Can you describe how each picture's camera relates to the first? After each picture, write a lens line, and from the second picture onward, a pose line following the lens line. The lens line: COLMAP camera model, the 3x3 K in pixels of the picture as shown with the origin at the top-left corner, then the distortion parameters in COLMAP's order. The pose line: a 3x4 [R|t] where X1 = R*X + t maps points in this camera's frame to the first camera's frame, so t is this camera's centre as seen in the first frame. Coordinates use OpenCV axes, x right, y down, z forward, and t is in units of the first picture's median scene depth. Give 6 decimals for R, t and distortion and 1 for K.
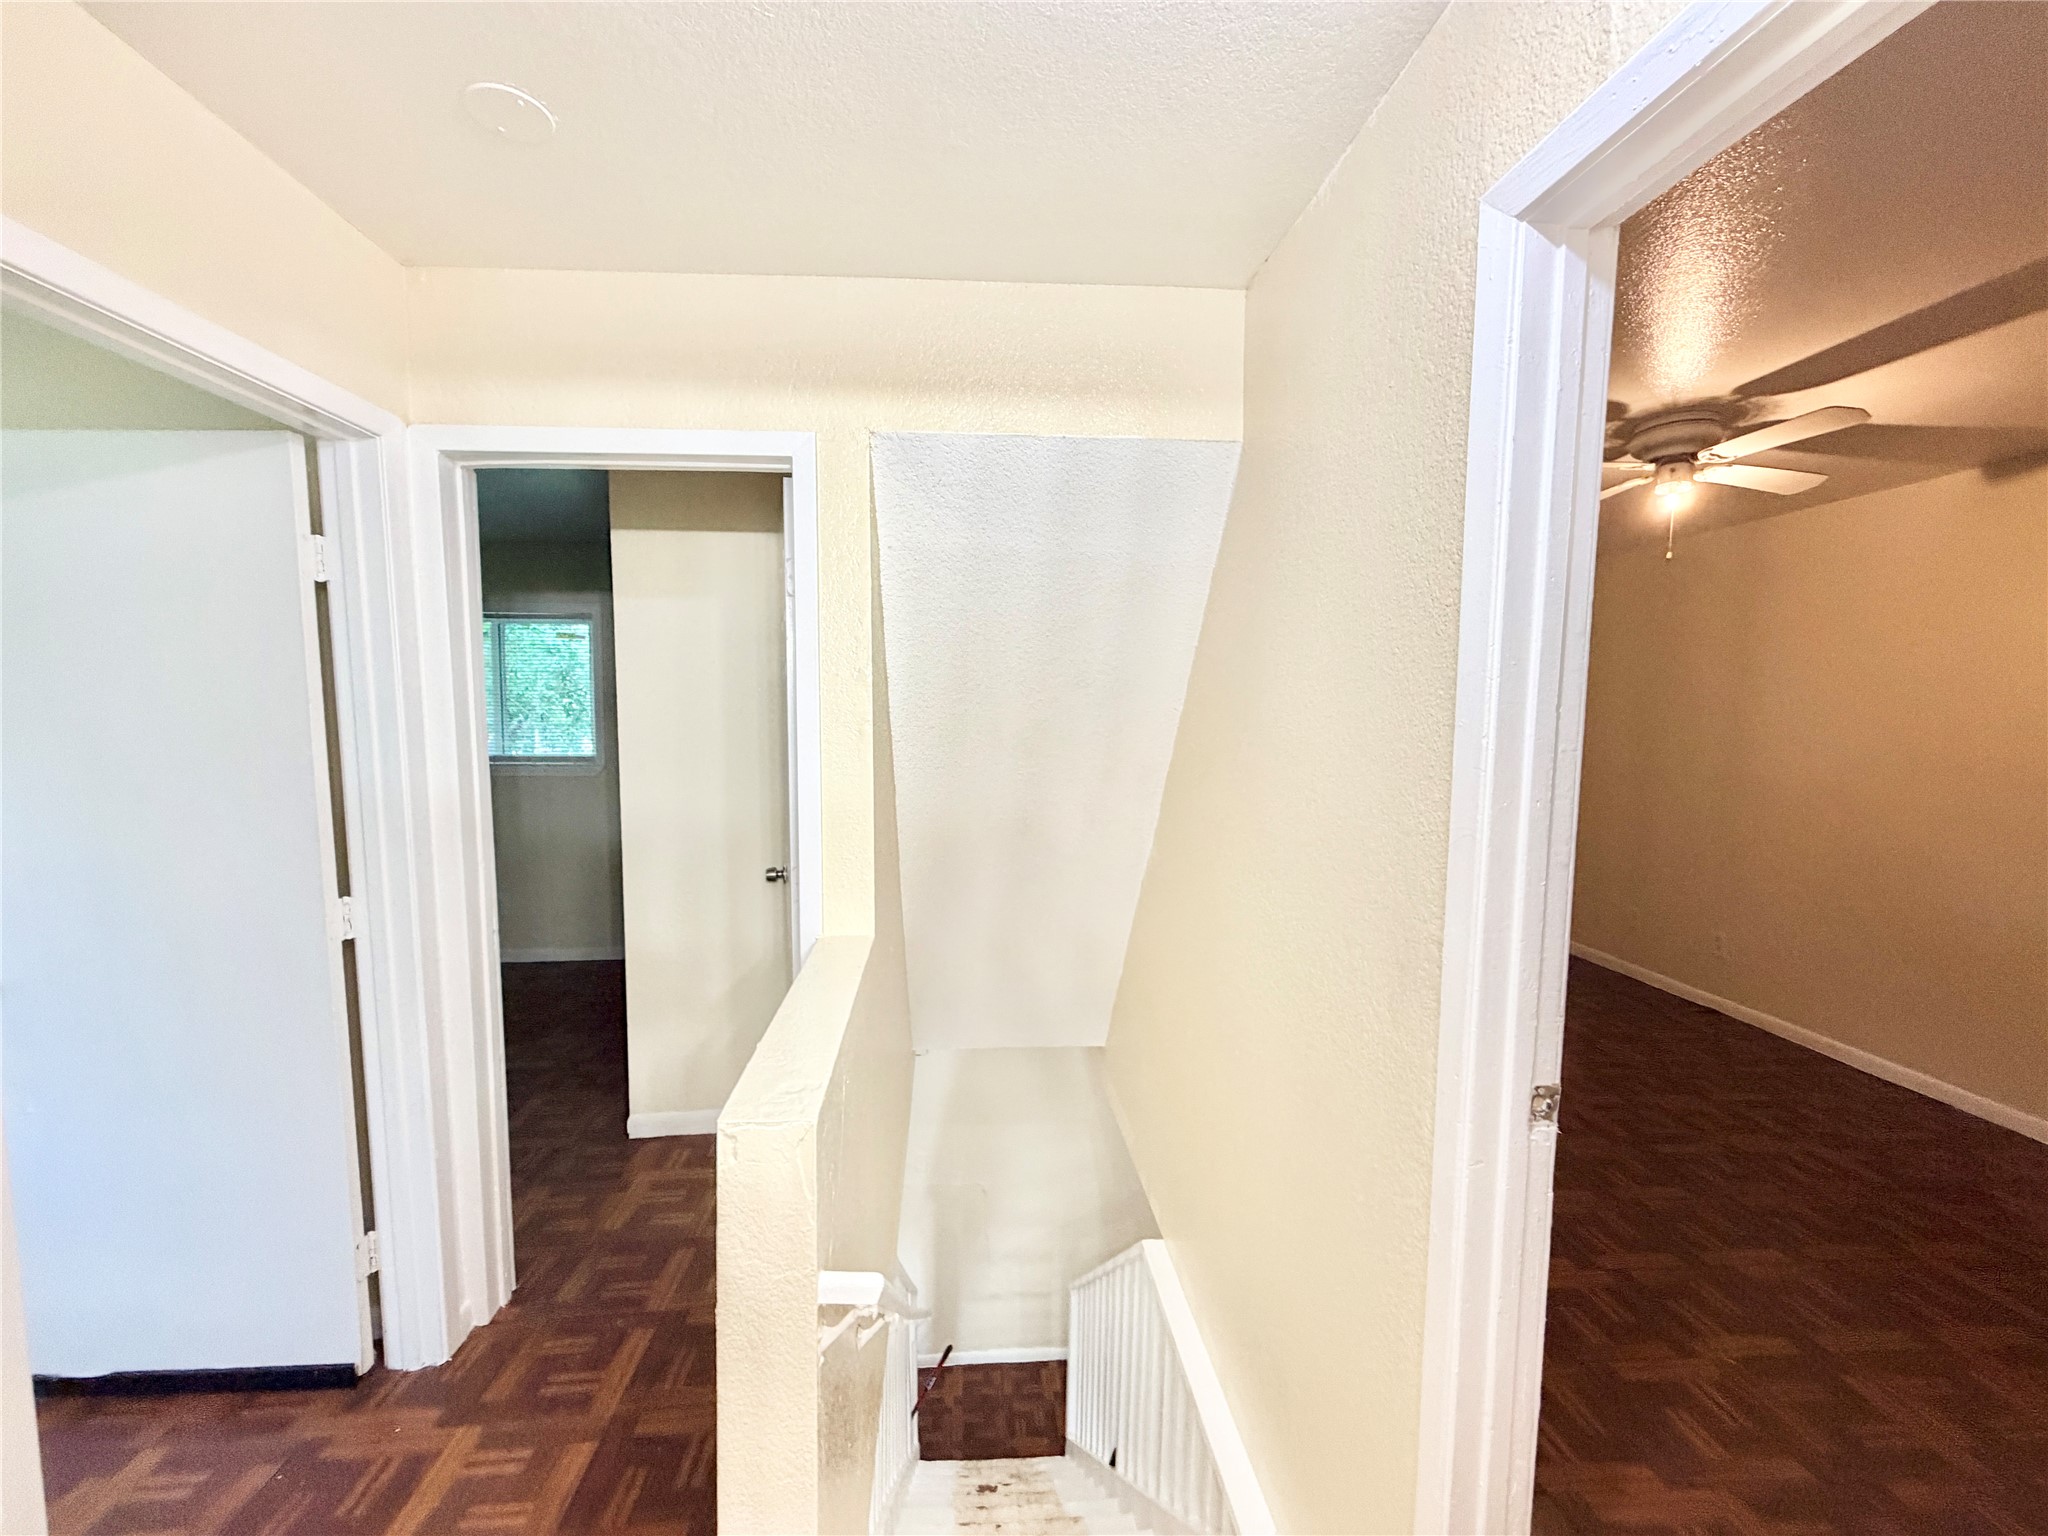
lens RADIAL K [[819.0, 0, 1017.7], [0, 819.0, 766.3], [0, 0, 1]] dist [-0.000179, 0.000123]
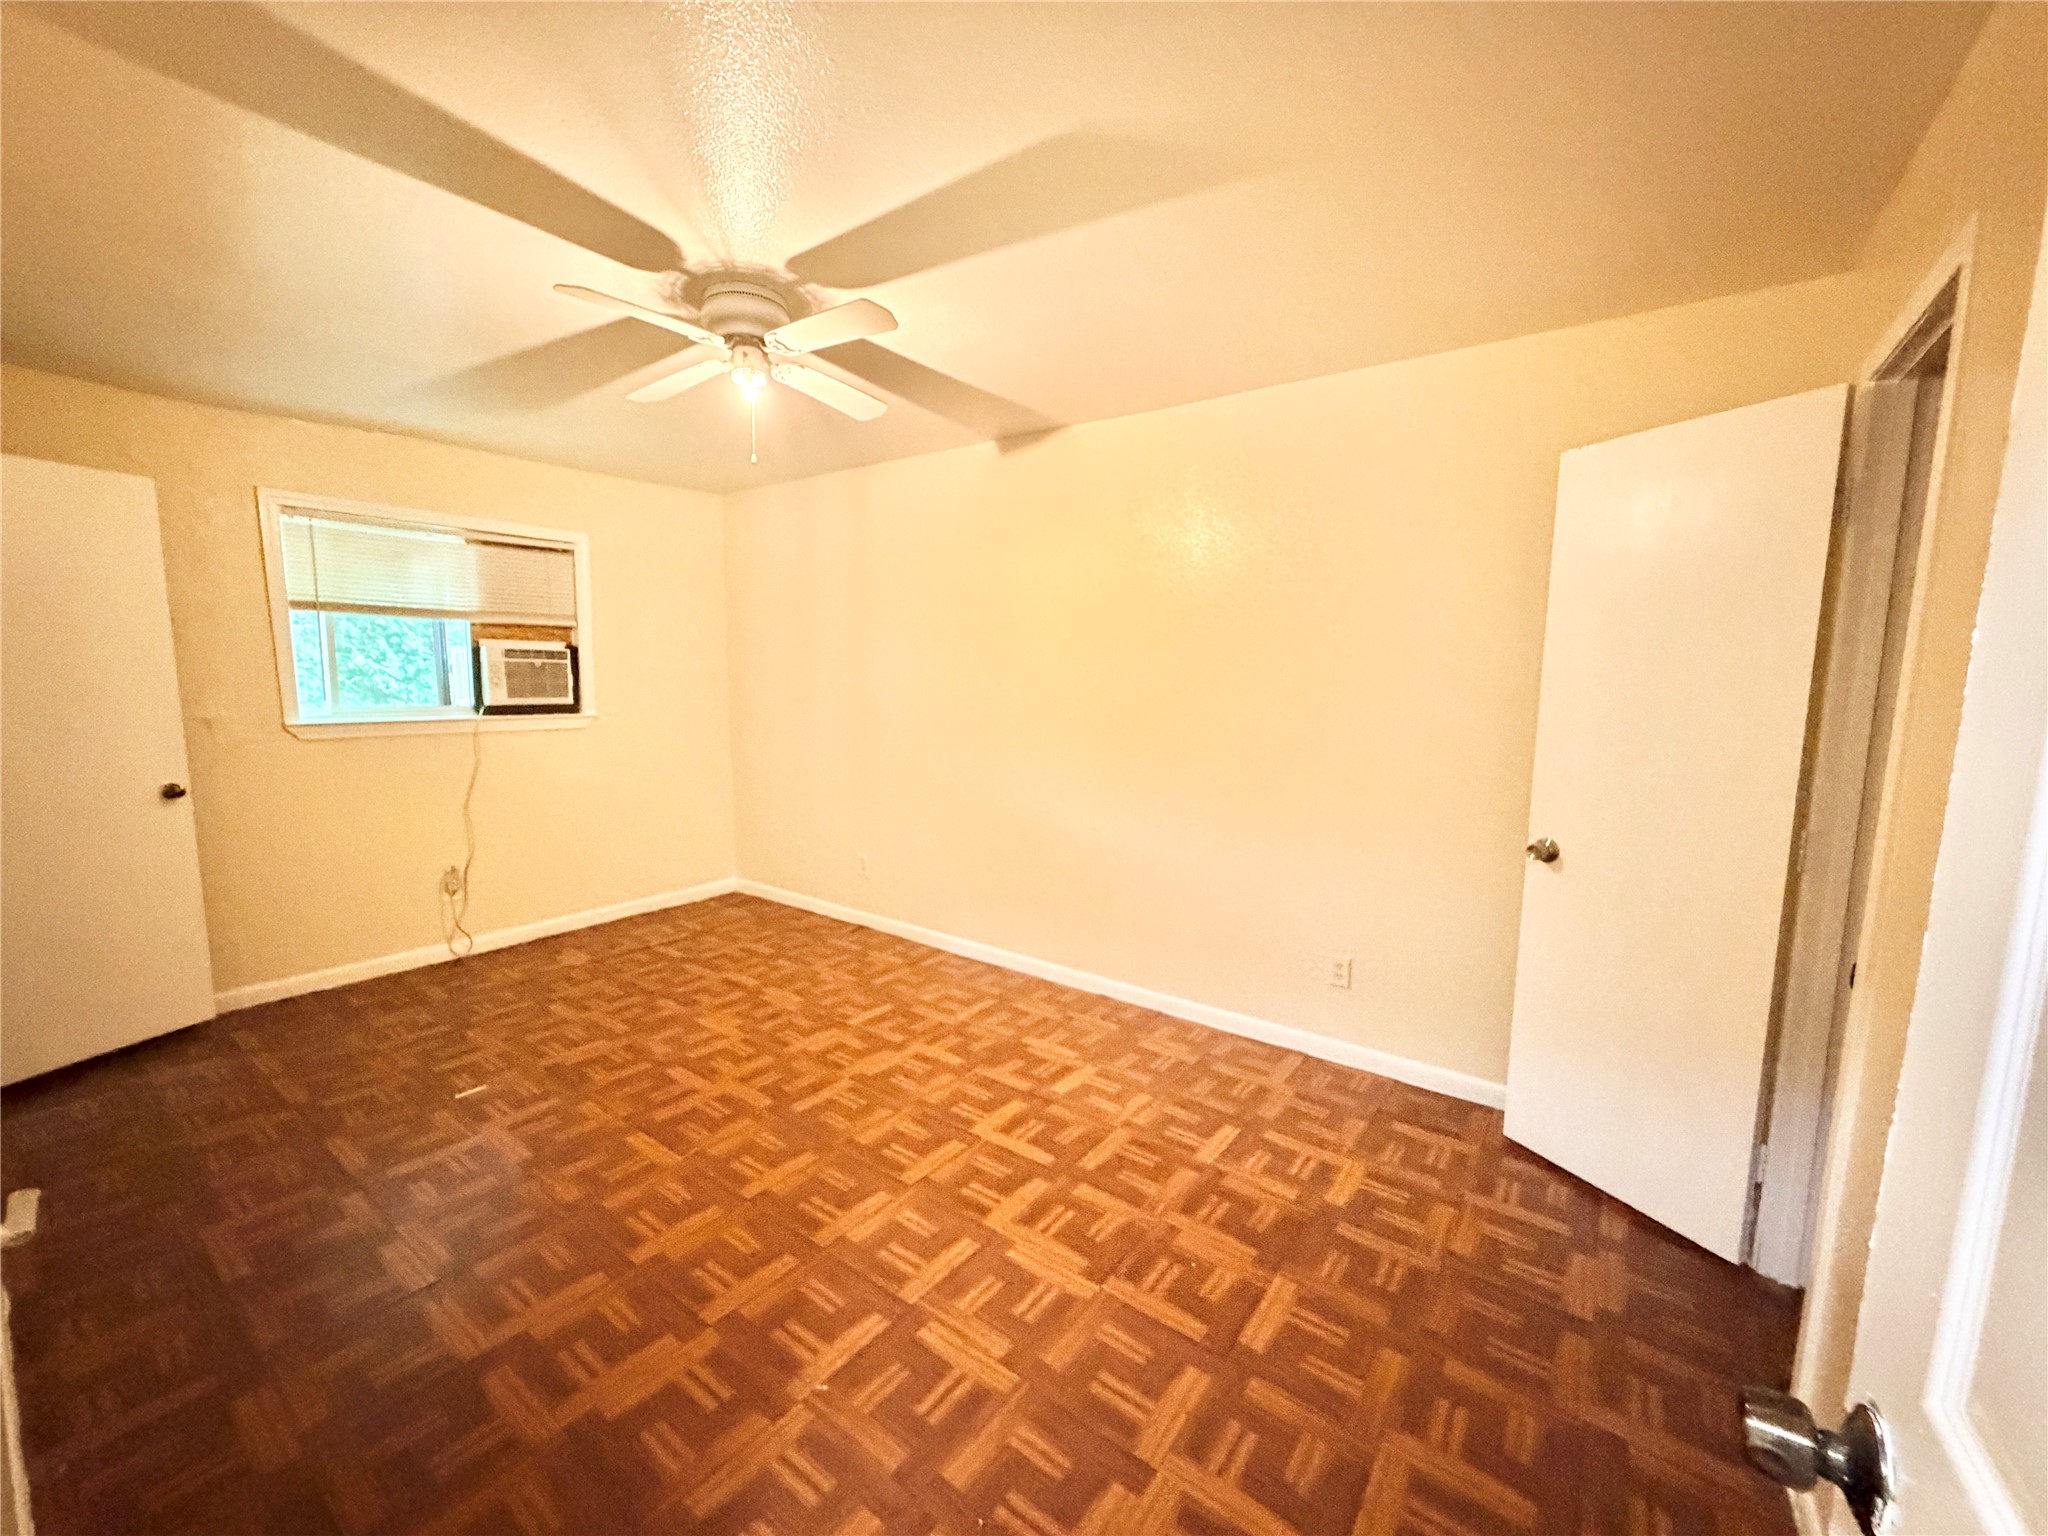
lens RADIAL K [[817.0, 0, 1020.7], [0, 817.0, 771.6], [0, 0, 1]] dist [0.000017, -0.000349]
pose [[0.656543, -0.099061, 0.747755, 0.339028], [0.046413, 0.994766, 0.091033, 0.008796], [-0.752859, -0.025062, 0.657704, 0.232177]]
